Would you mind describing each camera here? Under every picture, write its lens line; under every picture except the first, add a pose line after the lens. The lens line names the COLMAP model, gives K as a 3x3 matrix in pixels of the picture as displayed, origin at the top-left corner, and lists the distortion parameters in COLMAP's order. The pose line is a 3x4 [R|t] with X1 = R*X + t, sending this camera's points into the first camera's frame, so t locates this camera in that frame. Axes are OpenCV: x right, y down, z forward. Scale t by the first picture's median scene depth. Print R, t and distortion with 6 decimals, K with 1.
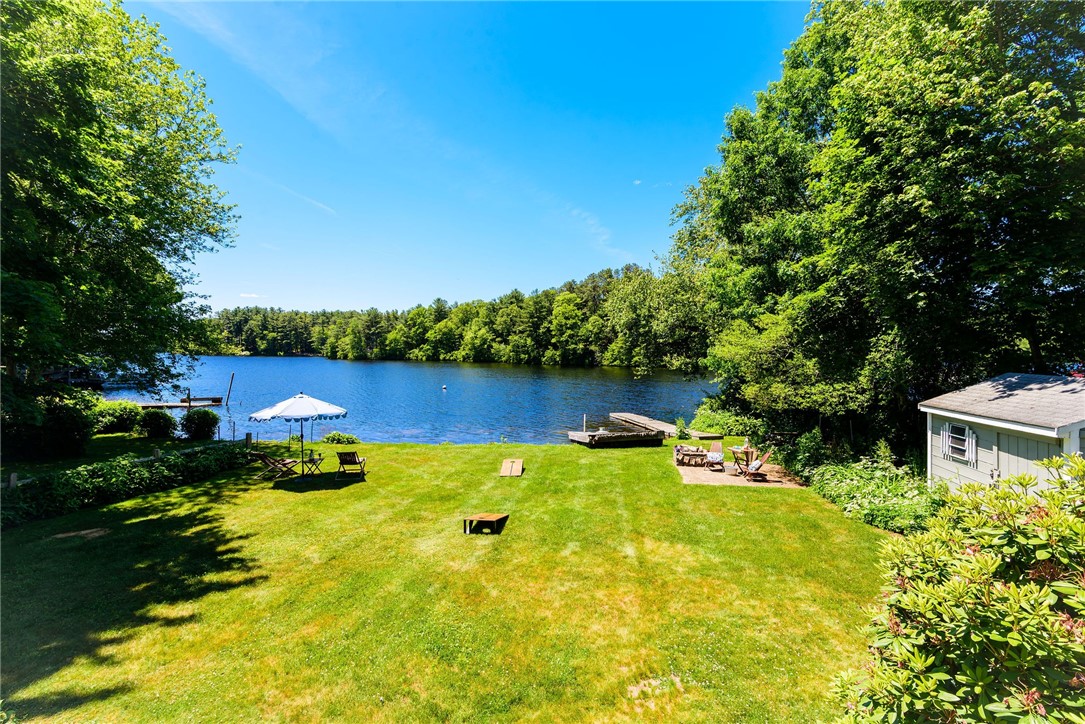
lens RADIAL K [[499.7, 0, 520.9], [0, 499.7, 363.0], [0, 0, 1]] dist [0.021994, 0.000498]
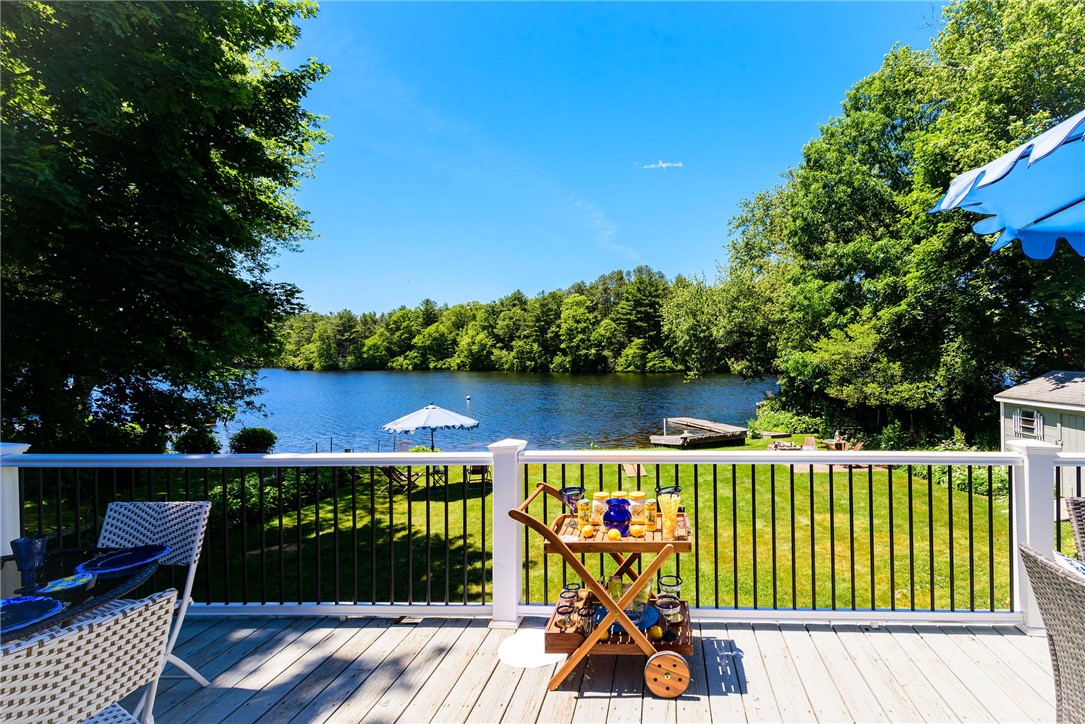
lens RADIAL K [[533.7, 0, 639.2], [0, 533.7, 366.3], [0, 0, 1]] dist [0.034212, -0.001186]
pose [[0.977609, -0.016127, 0.209809, -0.156449], [0.017476, 0.999837, -0.004574, -0.001678], [-0.209701, 0.008139, 0.977732, -0.066871]]
